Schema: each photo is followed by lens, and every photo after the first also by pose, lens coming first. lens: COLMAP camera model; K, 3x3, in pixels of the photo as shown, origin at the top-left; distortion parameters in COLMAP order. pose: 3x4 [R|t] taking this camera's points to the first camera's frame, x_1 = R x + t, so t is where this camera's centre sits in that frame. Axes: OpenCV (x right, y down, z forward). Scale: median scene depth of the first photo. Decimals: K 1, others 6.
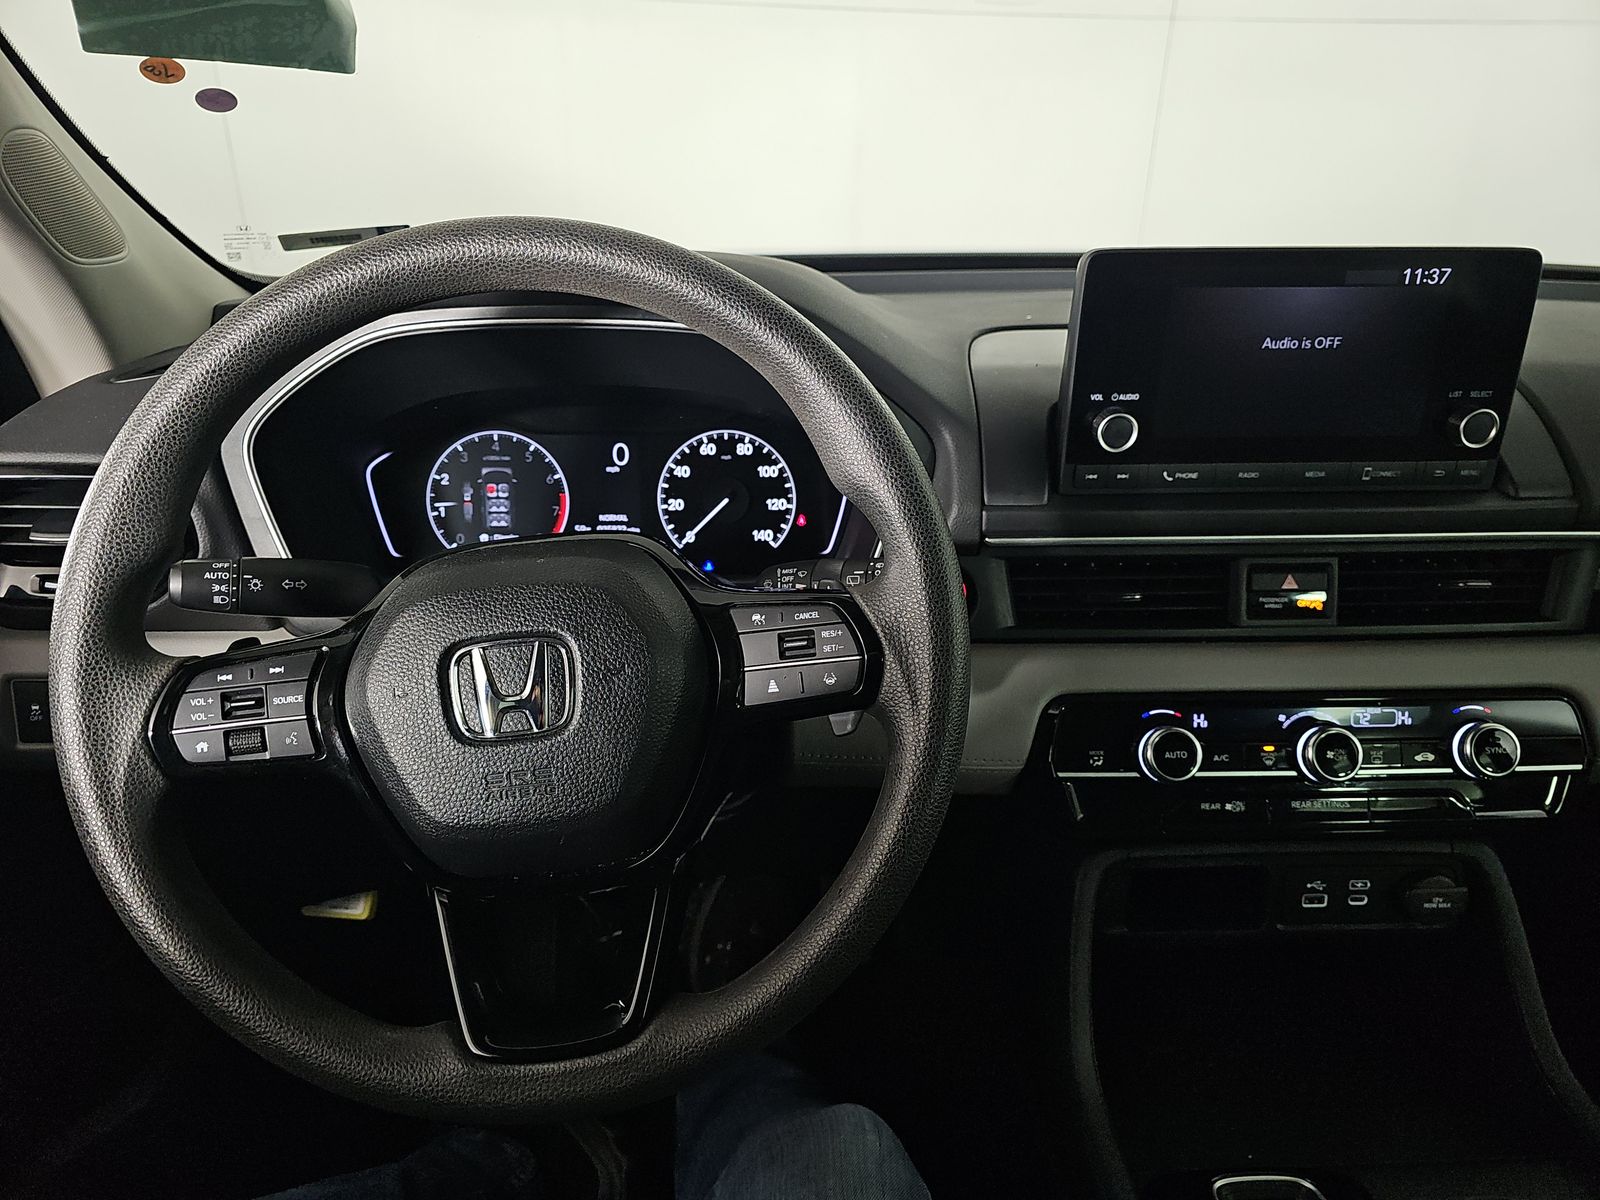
lens RADIAL K [[1038.9, 0, 830.3], [0, 1038.9, 611.7], [0, 0, 1]] dist [0.019664, -0.033896]
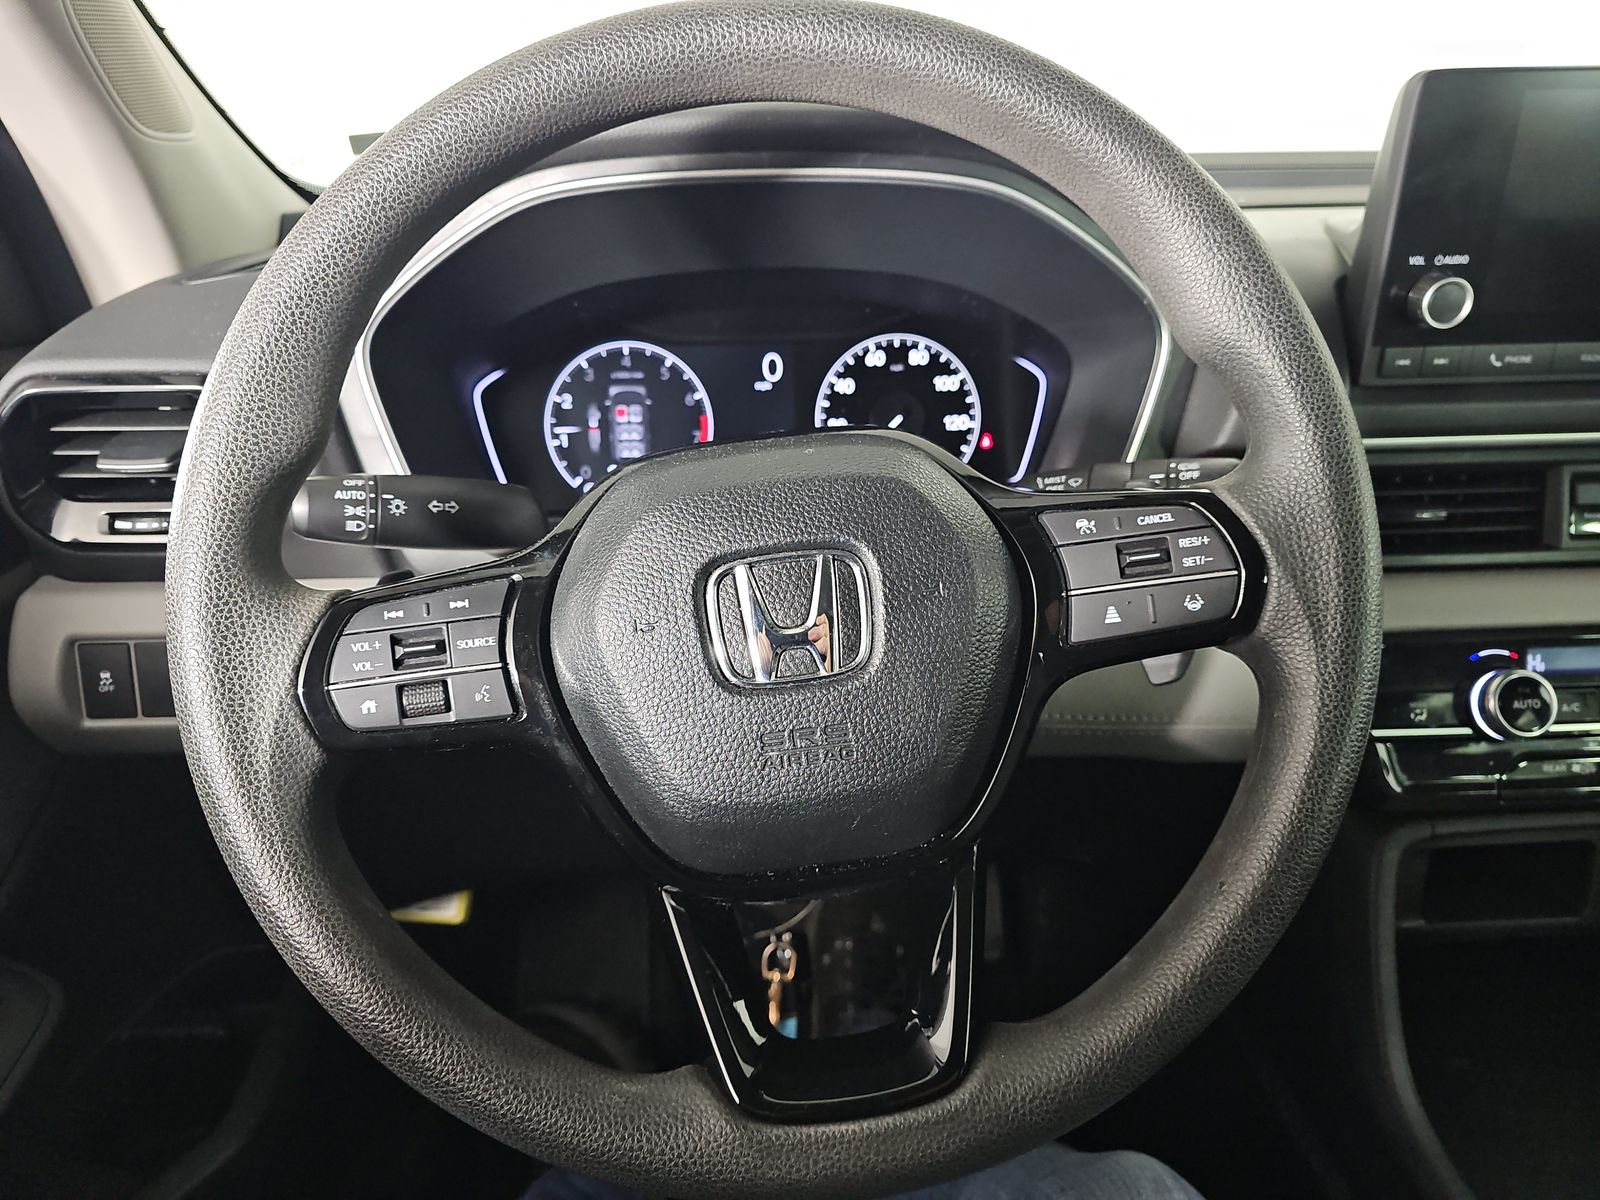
lens RADIAL K [[1038.9, 0, 795.7], [0, 1038.9, 598.7], [0, 0, 1]] dist [0.019664, -0.033896]
pose [[0.999686, -0.020311, -0.014692, -0.192117], [0.020340, 0.999792, 0.001761, 0.038702], [0.014653, -0.002060, 0.999891, 0.172482]]
